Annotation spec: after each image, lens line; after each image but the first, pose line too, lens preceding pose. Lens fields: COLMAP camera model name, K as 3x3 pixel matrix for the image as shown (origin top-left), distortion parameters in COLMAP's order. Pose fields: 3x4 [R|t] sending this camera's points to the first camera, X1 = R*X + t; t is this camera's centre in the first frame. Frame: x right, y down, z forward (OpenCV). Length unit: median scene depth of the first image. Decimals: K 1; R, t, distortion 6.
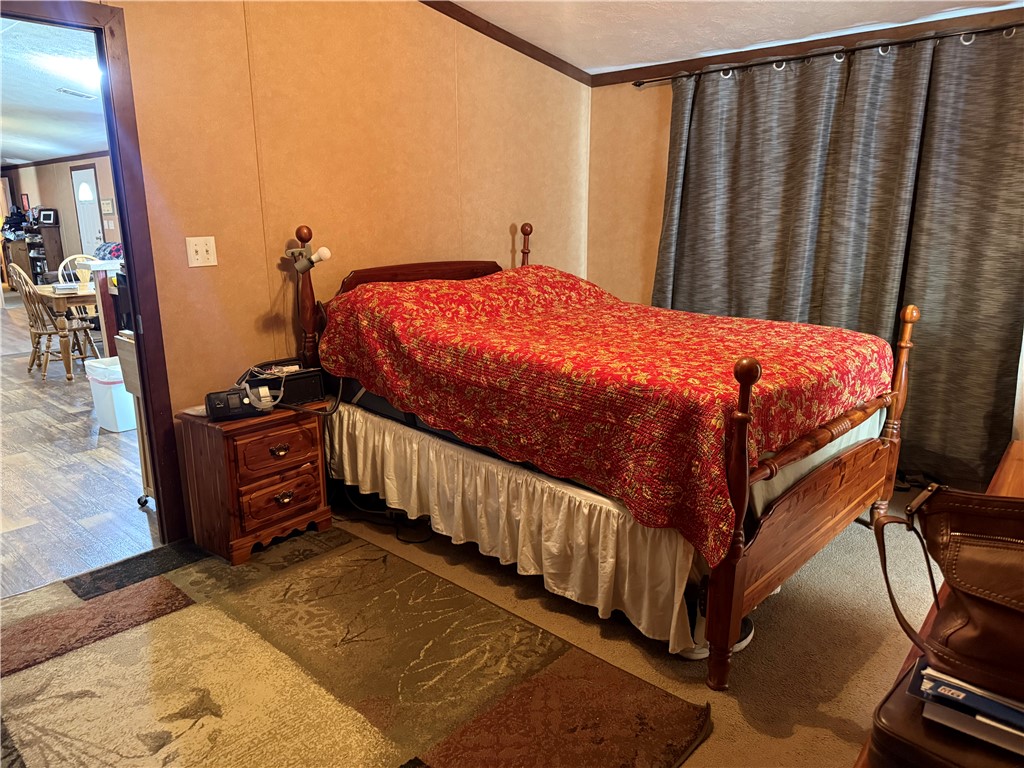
lens RADIAL K [[725.2, 0, 514.8], [0, 725.2, 384.7], [0, 0, 1]] dist [0.012856, 0.003394]
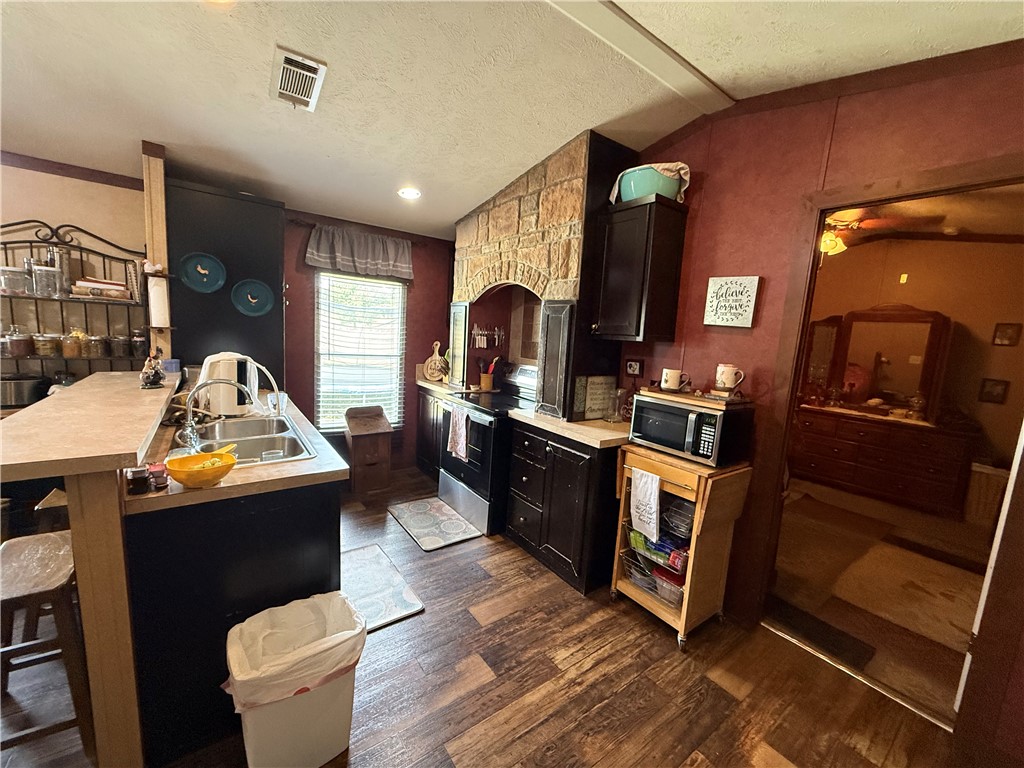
lens RADIAL K [[409.7, 0, 514.1], [0, 409.7, 388.6], [0, 0, 1]] dist [-0.000397, -0.000460]
pose [[0.199340, -0.090460, 0.975746, -1.401738], [0.155023, 0.986102, 0.059750, -0.297950], [-0.967591, 0.139352, 0.210593, 1.419869]]
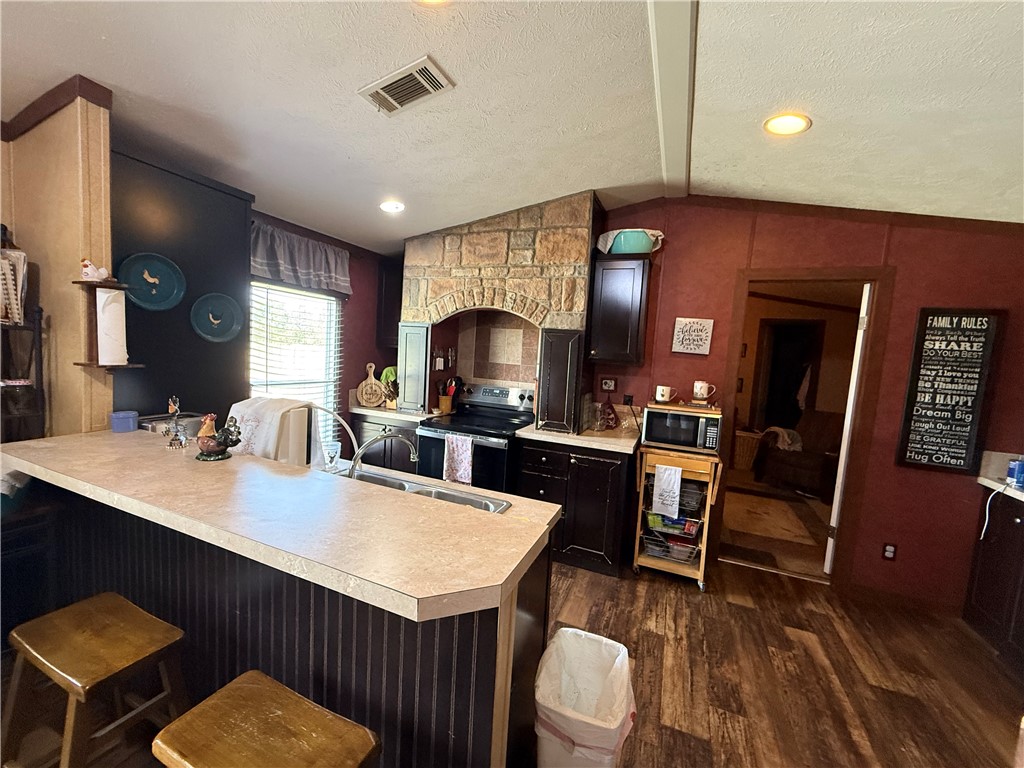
lens RADIAL K [[409.7, 0, 510.0], [0, 409.7, 388.2], [0, 0, 1]] dist [-0.000397, -0.000460]
pose [[-0.339344, -0.073120, 0.937816, -1.413161], [0.167022, 0.976449, 0.136568, -0.445974], [-0.925715, 0.202979, -0.319140, 1.993482]]
